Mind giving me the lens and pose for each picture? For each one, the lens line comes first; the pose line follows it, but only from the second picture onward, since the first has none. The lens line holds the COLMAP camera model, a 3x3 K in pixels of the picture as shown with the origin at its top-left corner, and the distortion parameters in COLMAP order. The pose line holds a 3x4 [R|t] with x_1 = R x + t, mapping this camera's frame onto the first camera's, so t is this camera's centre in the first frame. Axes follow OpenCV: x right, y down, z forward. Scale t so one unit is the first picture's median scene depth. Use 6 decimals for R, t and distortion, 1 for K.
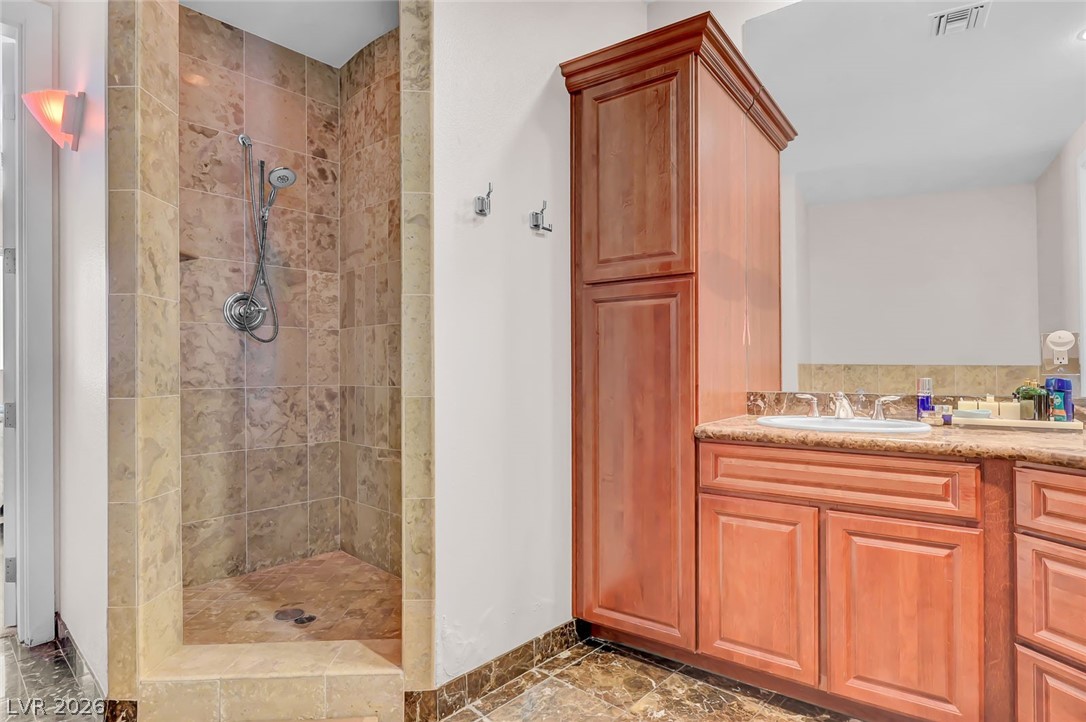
lens RADIAL K [[570.7, 0, 544.0], [0, 570.7, 366.2], [0, 0, 1]] dist [-0.000332, 0.000022]
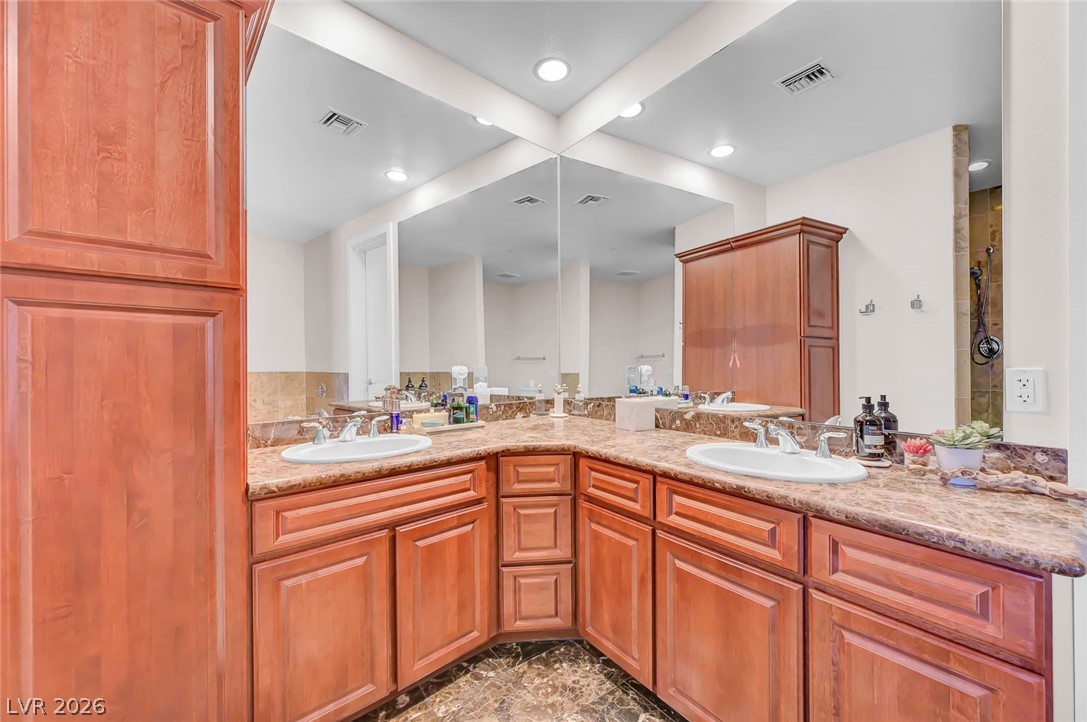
lens RADIAL K [[431.6, 0, 544.5], [0, 431.6, 359.0], [0, 0, 1]] dist [0.002658, 0.000148]
pose [[0.178019, 0.009553, 0.983981, -0.290019], [-0.006289, 0.999944, -0.008570, -0.074572], [-0.984007, -0.004662, 0.178069, 0.553862]]
